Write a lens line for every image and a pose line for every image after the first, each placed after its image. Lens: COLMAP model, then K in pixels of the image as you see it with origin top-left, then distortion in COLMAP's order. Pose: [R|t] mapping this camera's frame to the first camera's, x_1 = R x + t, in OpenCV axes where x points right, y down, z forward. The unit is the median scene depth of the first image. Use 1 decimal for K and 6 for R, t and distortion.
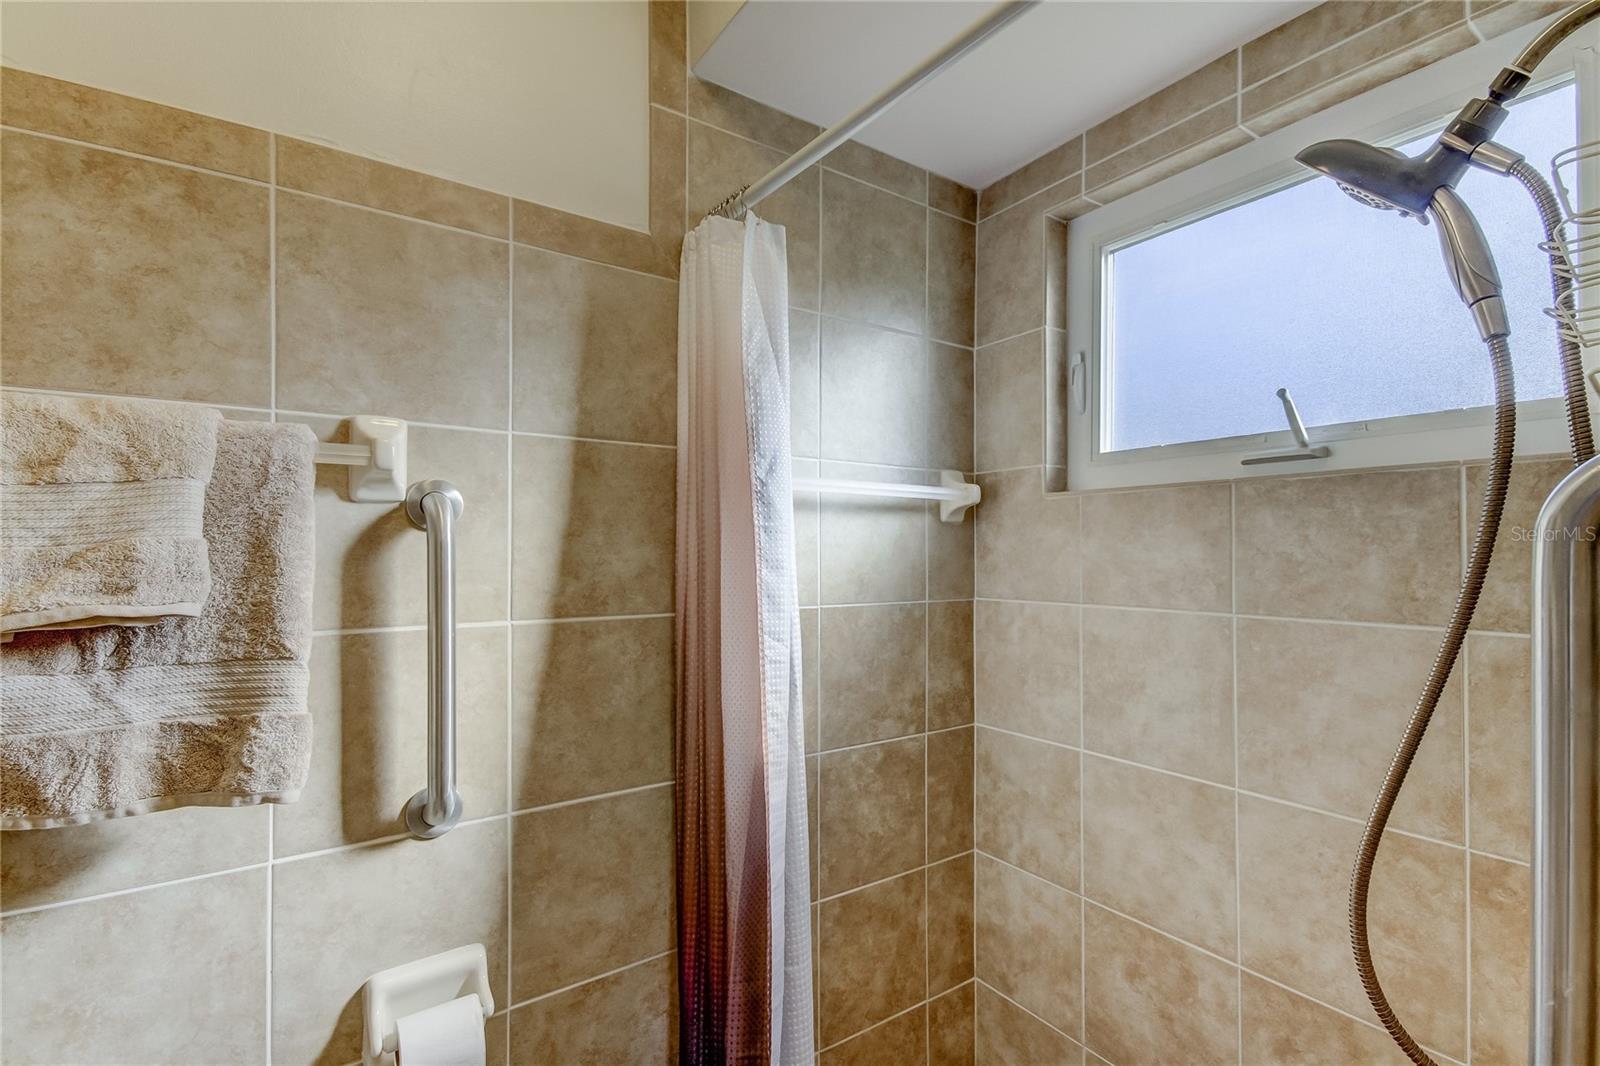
lens RADIAL K [[753.2, 0, 800.7], [0, 753.2, 538.6], [0, 0, 1]] dist [0.004841, -0.001448]
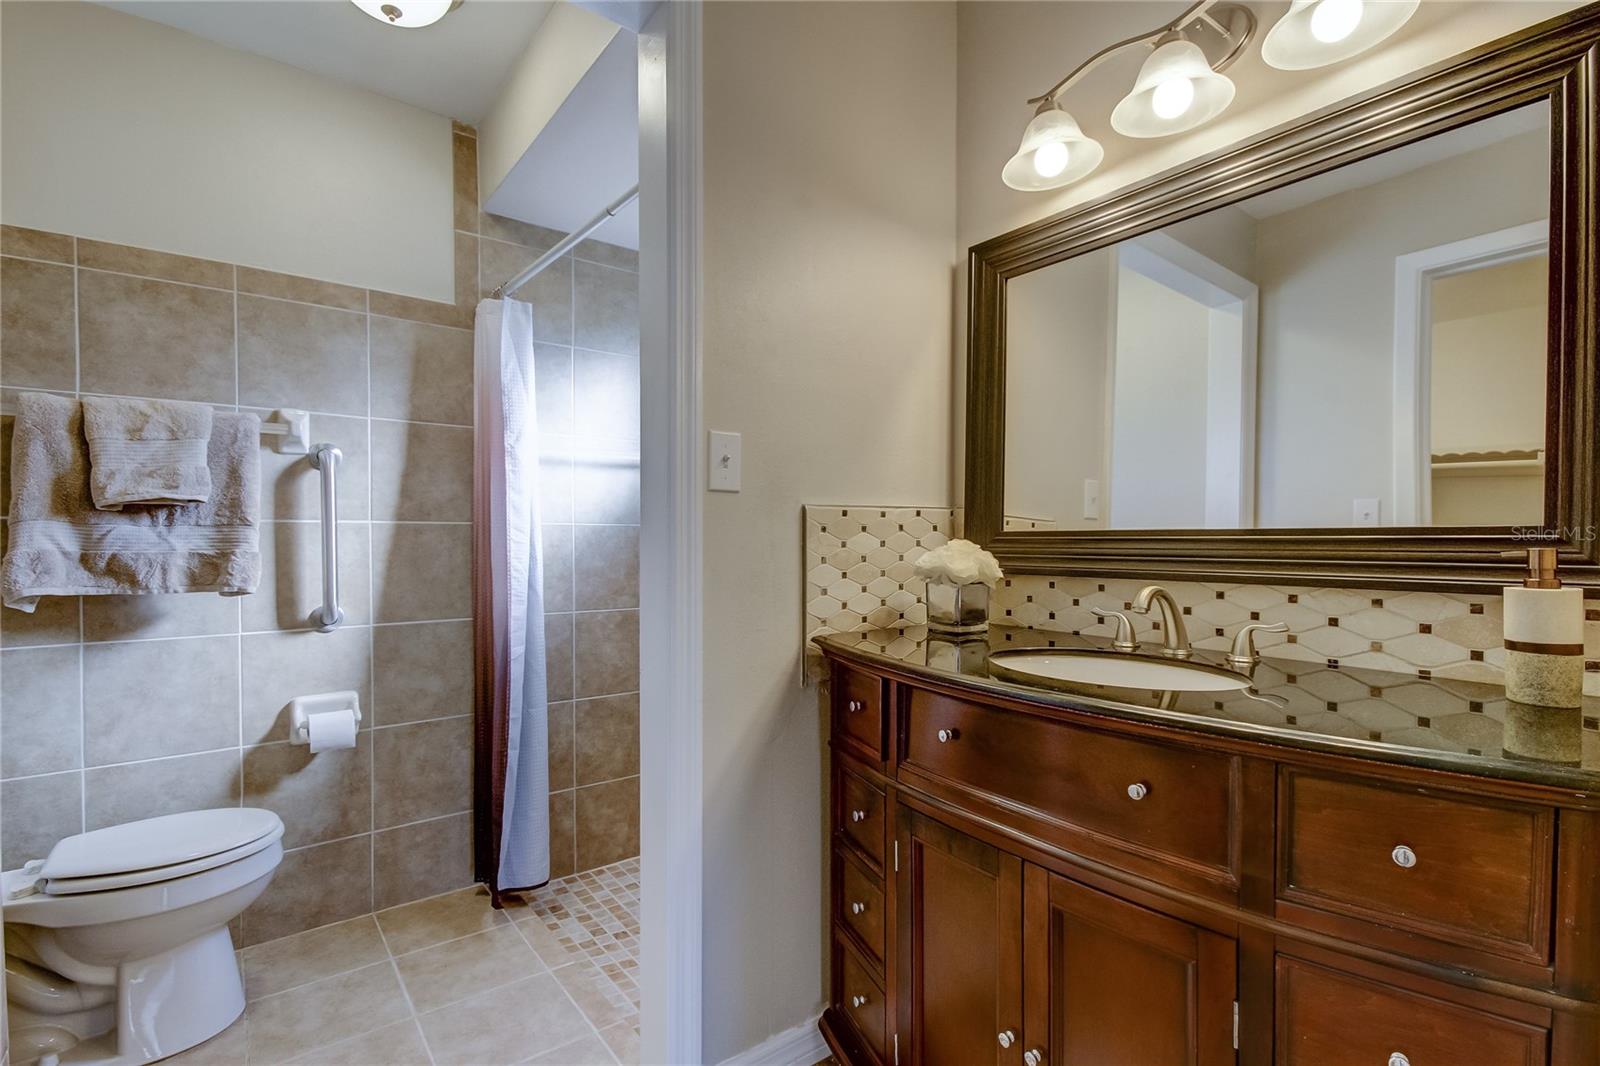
lens RADIAL K [[753.2, 0, 802.1], [0, 753.2, 542.0], [0, 0, 1]] dist [0.004841, -0.001448]
pose [[0.997702, -0.000741, 0.067745, 0.569383], [-0.000885, 0.999712, 0.023970, 0.122042], [-0.067743, -0.023975, 0.997415, -0.956893]]
